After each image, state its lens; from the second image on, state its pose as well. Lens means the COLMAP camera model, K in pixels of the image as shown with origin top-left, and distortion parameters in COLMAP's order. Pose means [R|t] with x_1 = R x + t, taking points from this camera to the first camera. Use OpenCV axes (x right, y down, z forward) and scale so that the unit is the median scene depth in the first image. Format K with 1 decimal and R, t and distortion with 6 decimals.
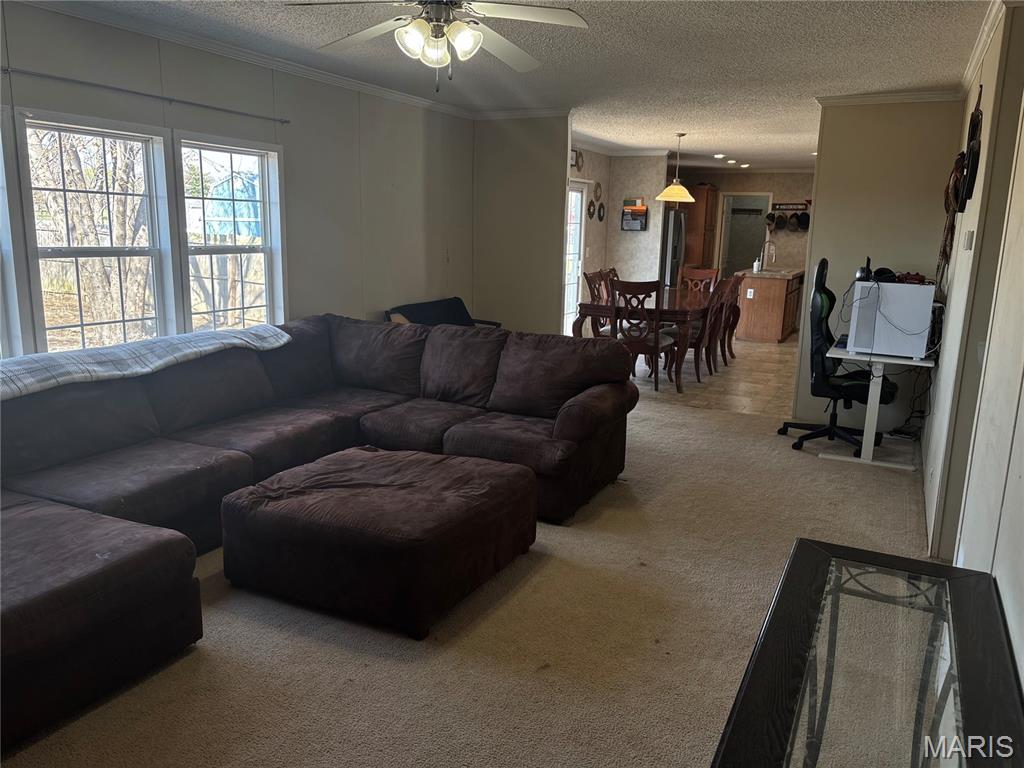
lens RADIAL K [[777.4, 0, 506.0], [0, 777.4, 382.5], [0, 0, 1]] dist [0.001430, -0.011686]
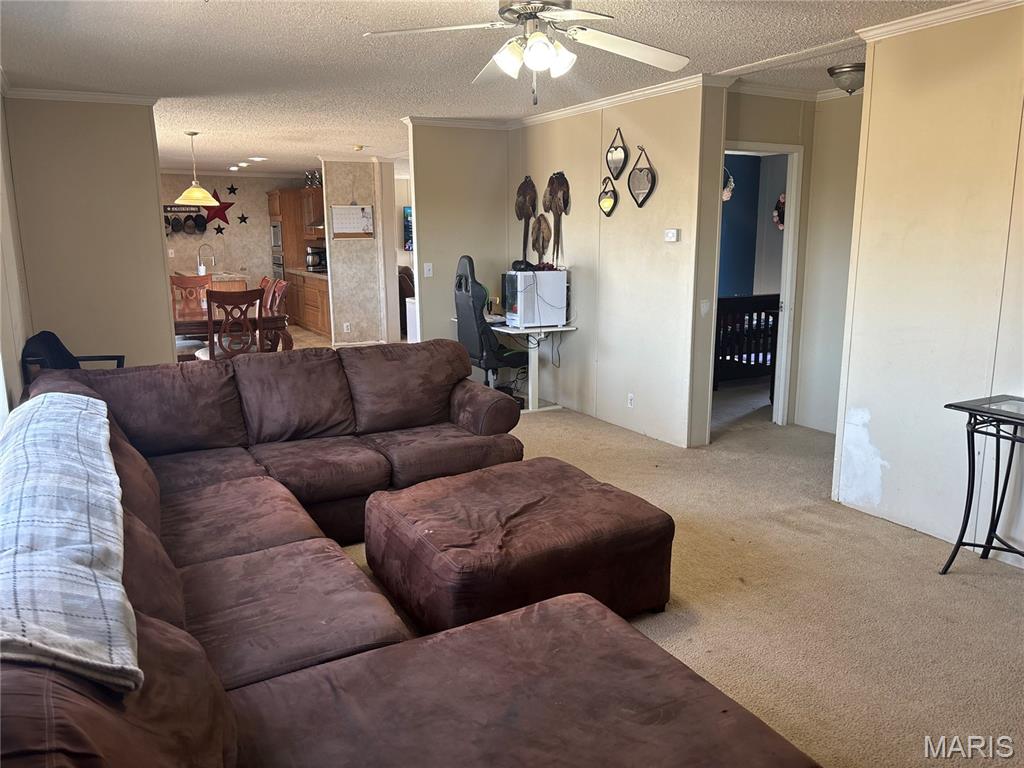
lens RADIAL K [[777.4, 0, 507.0], [0, 777.4, 390.1], [0, 0, 1]] dist [0.001430, -0.011686]
pose [[0.553561, -0.186053, 0.811760, -0.562137], [0.177847, 0.978650, 0.103025, -0.067526], [-0.813597, 0.087338, 0.574832, 0.271091]]
